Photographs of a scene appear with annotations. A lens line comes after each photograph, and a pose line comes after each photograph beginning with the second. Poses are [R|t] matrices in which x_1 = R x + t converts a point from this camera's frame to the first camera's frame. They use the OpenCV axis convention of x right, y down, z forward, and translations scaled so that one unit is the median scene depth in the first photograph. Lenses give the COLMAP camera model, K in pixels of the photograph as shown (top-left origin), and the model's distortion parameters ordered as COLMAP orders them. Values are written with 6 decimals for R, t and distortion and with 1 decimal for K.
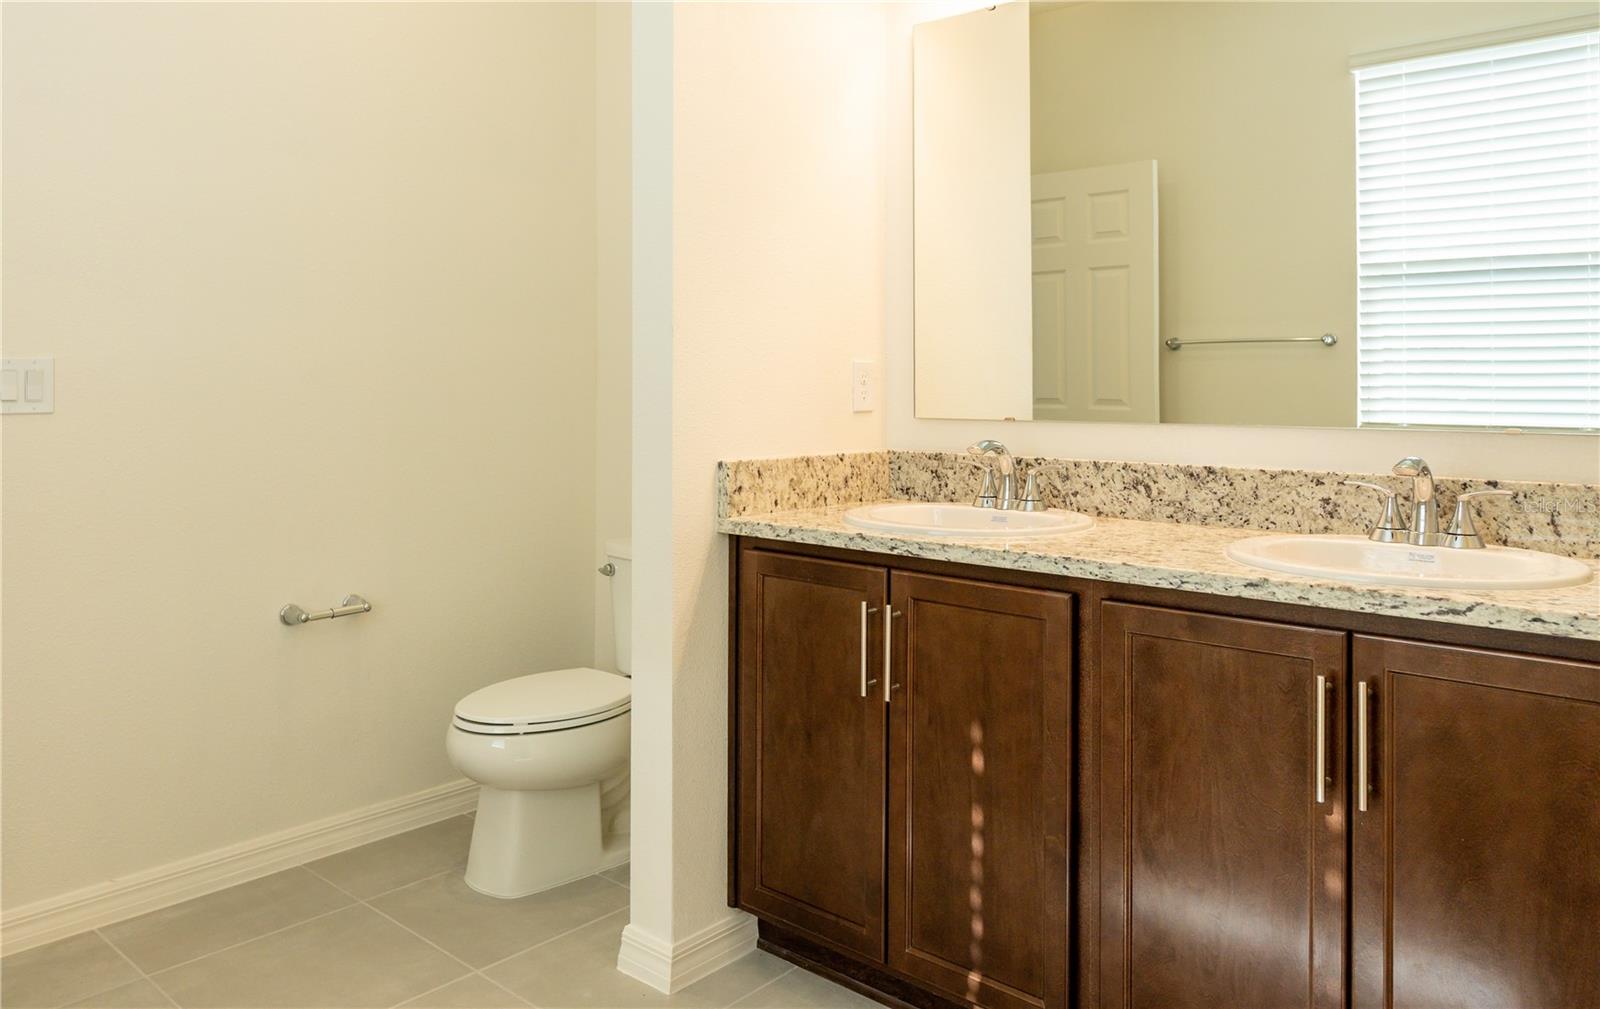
lens RADIAL K [[1187.6, 0, 782.1], [0, 1187.6, 393.1], [0, 0, 1]] dist [-0.002025, 0.012633]
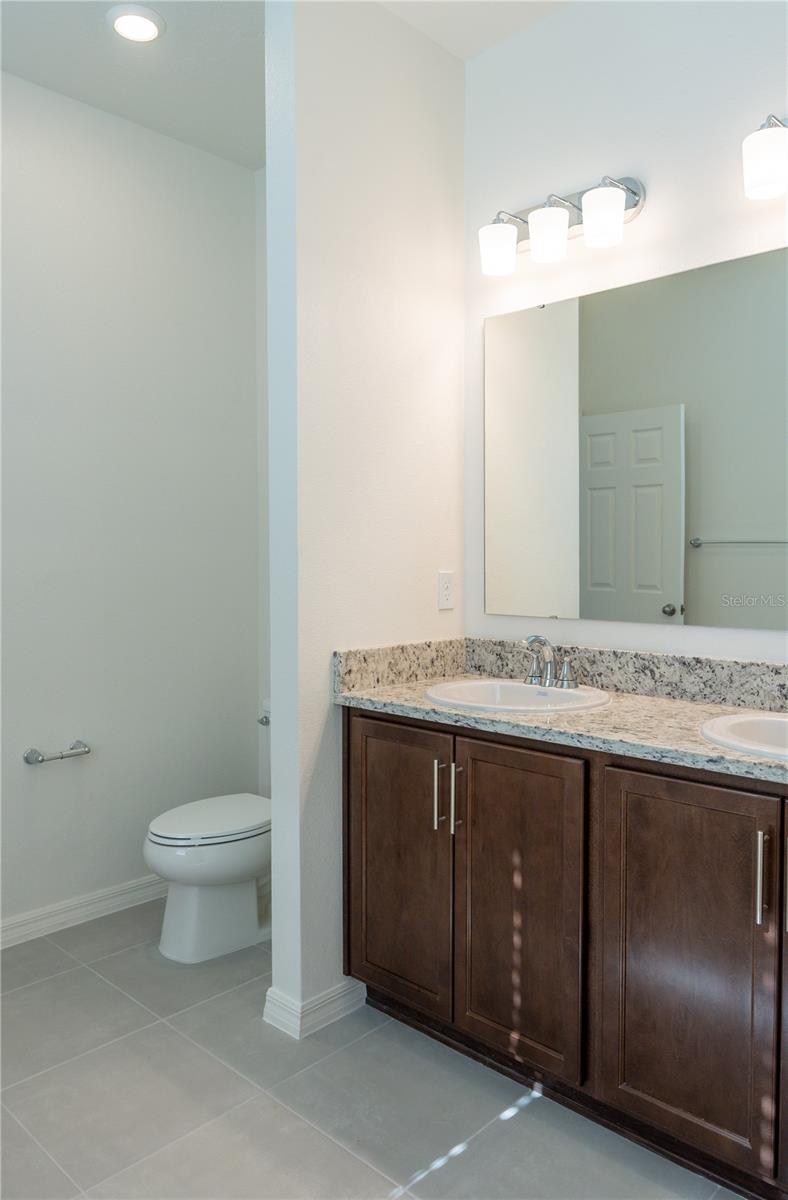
lens RADIAL K [[879.2, 0, 397.6], [0, 879.2, 593.5], [0, 0, 1]] dist [0.002247, -0.003121]
pose [[0.999515, -0.003222, -0.030964, 0.053663], [0.004375, 0.999297, 0.037228, -0.048633], [0.030822, -0.037346, 0.998827, 0.004150]]
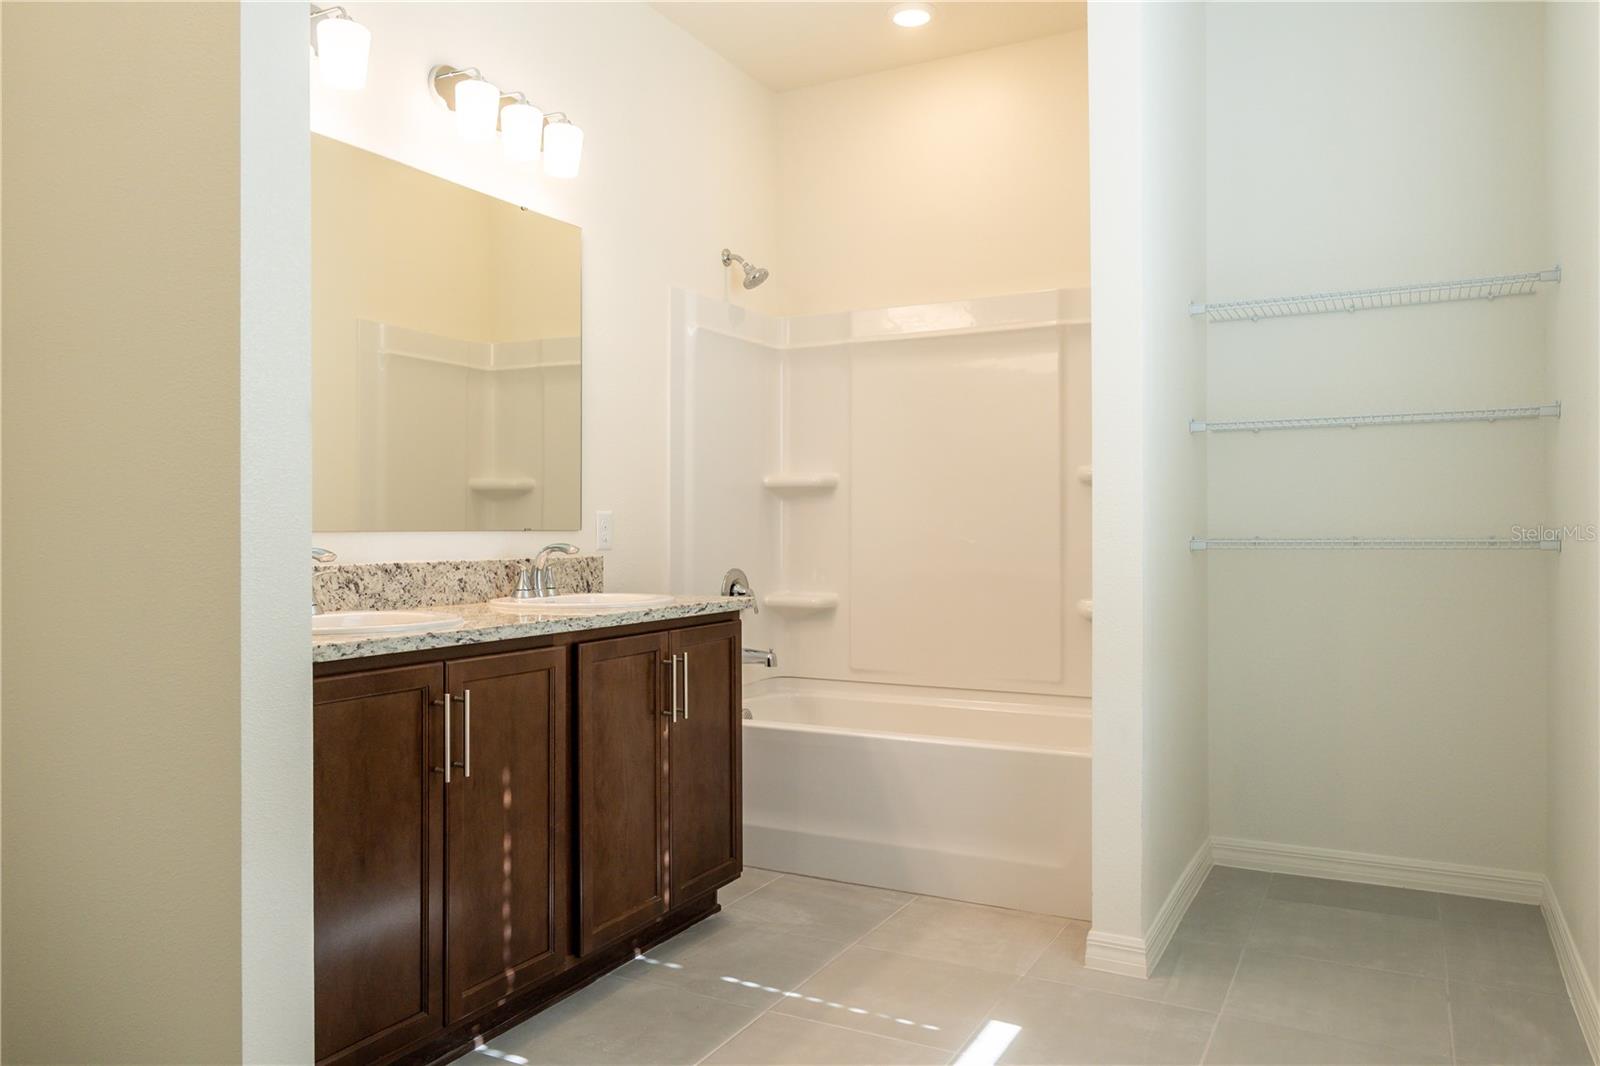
lens RADIAL K [[1172.3, 0, 794.4], [0, 1172.3, 536.6], [0, 0, 1]] dist [0.002247, -0.003121]
pose [[-0.259535, -0.007350, 0.965706, -0.974274], [0.009147, 0.999907, 0.010069, 0.024314], [-0.965690, 0.011447, -0.259443, 0.914248]]
